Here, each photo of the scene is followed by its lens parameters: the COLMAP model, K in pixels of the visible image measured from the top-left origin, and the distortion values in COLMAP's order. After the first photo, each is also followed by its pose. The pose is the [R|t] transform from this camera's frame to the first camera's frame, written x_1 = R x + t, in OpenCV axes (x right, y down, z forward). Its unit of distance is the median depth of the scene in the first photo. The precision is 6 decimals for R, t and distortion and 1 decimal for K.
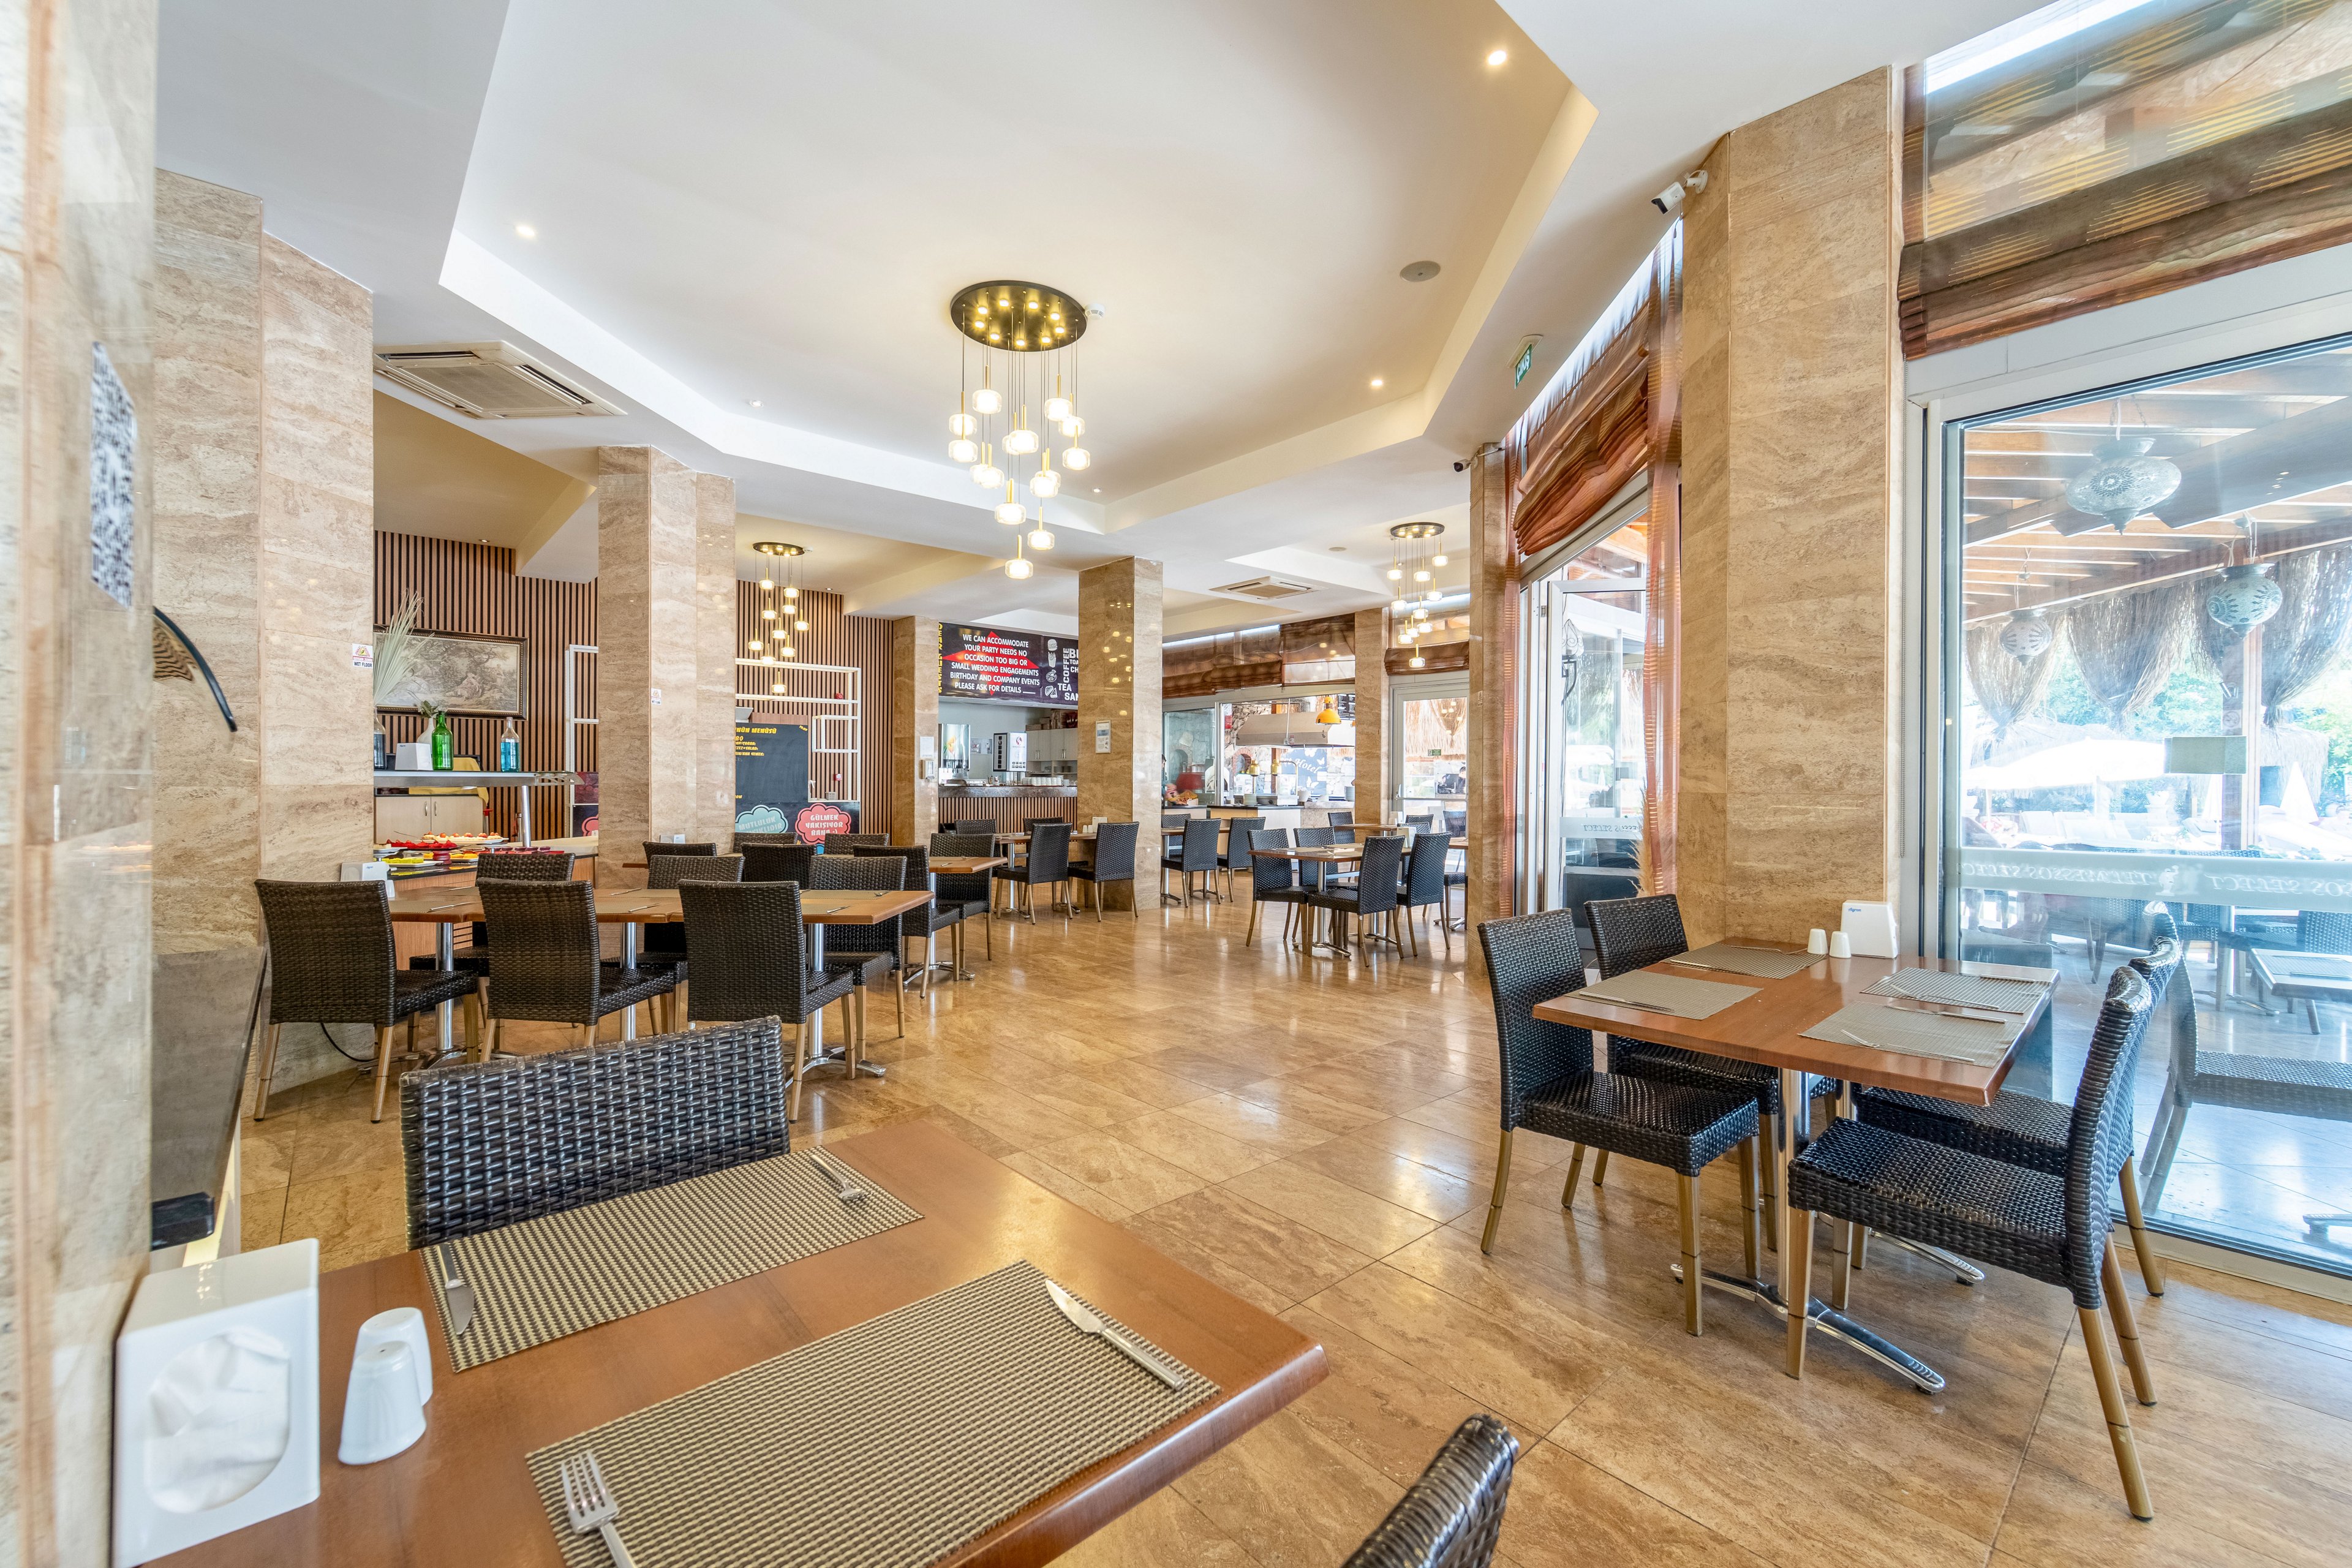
lens RADIAL K [[965.0, 0, 1175.7], [0, 965.0, 785.6], [0, 0, 1]] dist [0.004649, -0.000502]
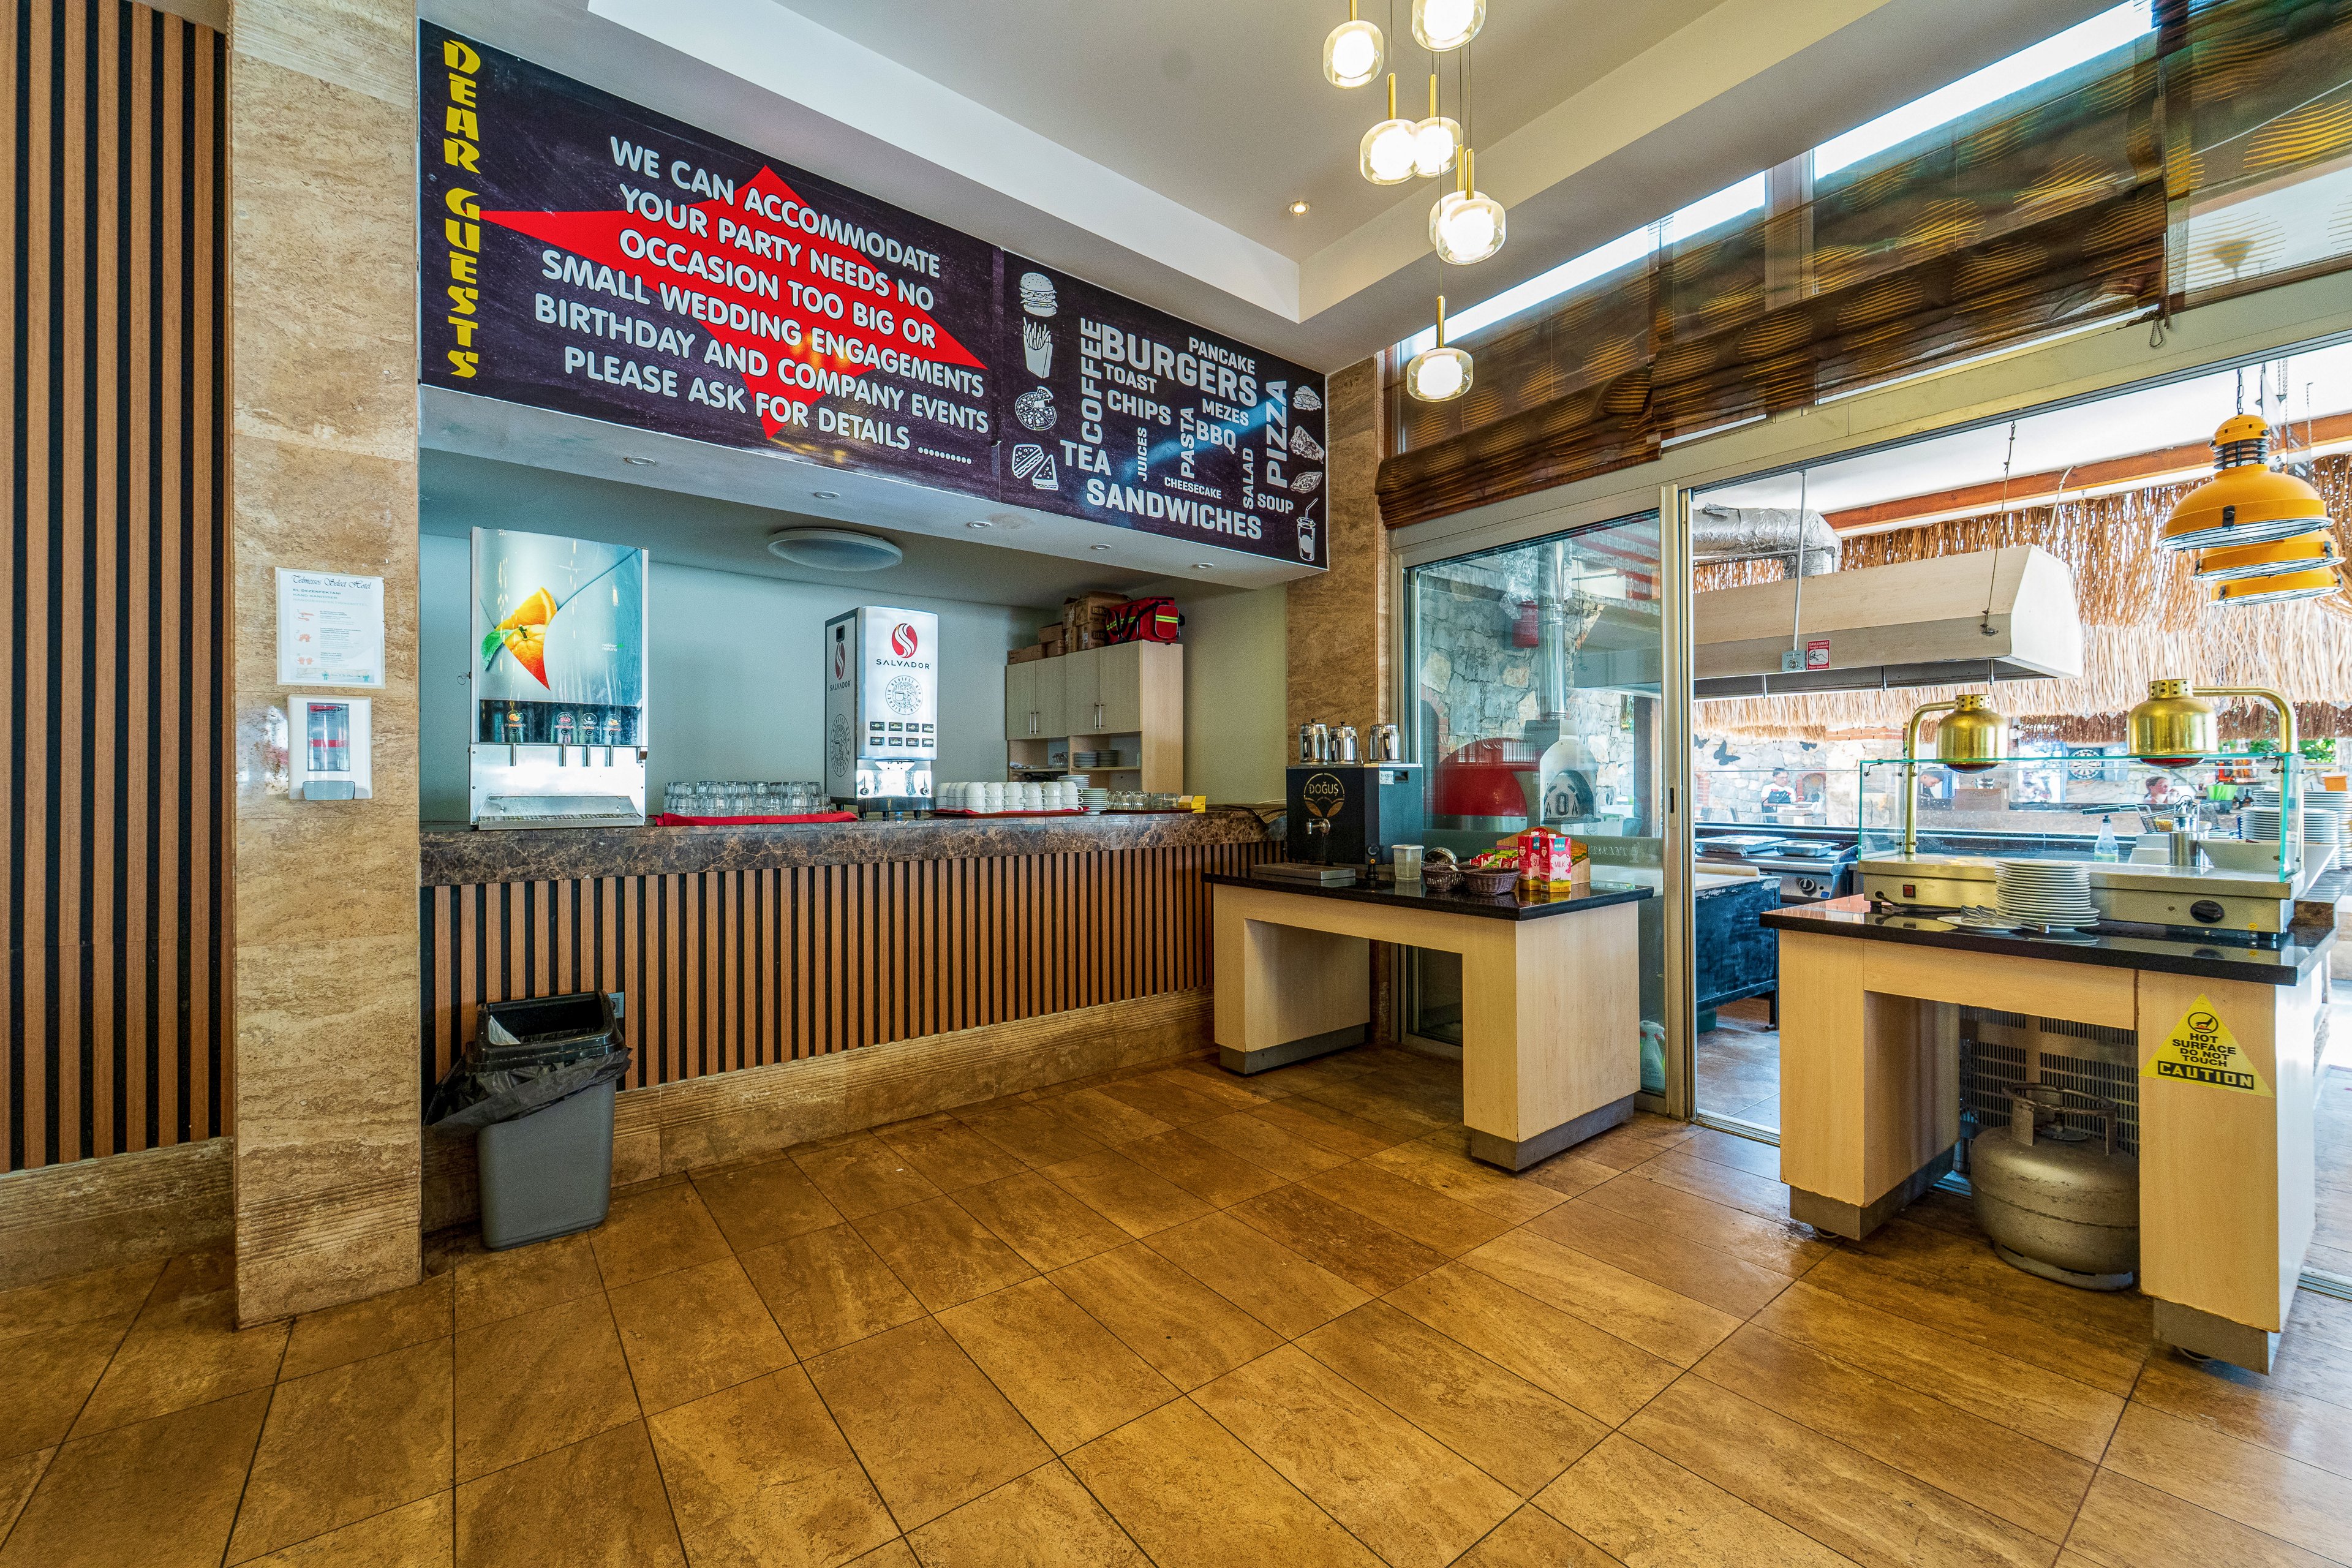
lens RADIAL K [[965.0, 0, 1175.7], [0, 965.0, 782.5], [0, 0, 1]] dist [0.004649, -0.000502]
pose [[0.997701, -0.006278, -0.067479, -0.073705], [0.006026, 0.999974, -0.003947, -0.007340], [0.067502, 0.003532, 0.997713, 0.751673]]
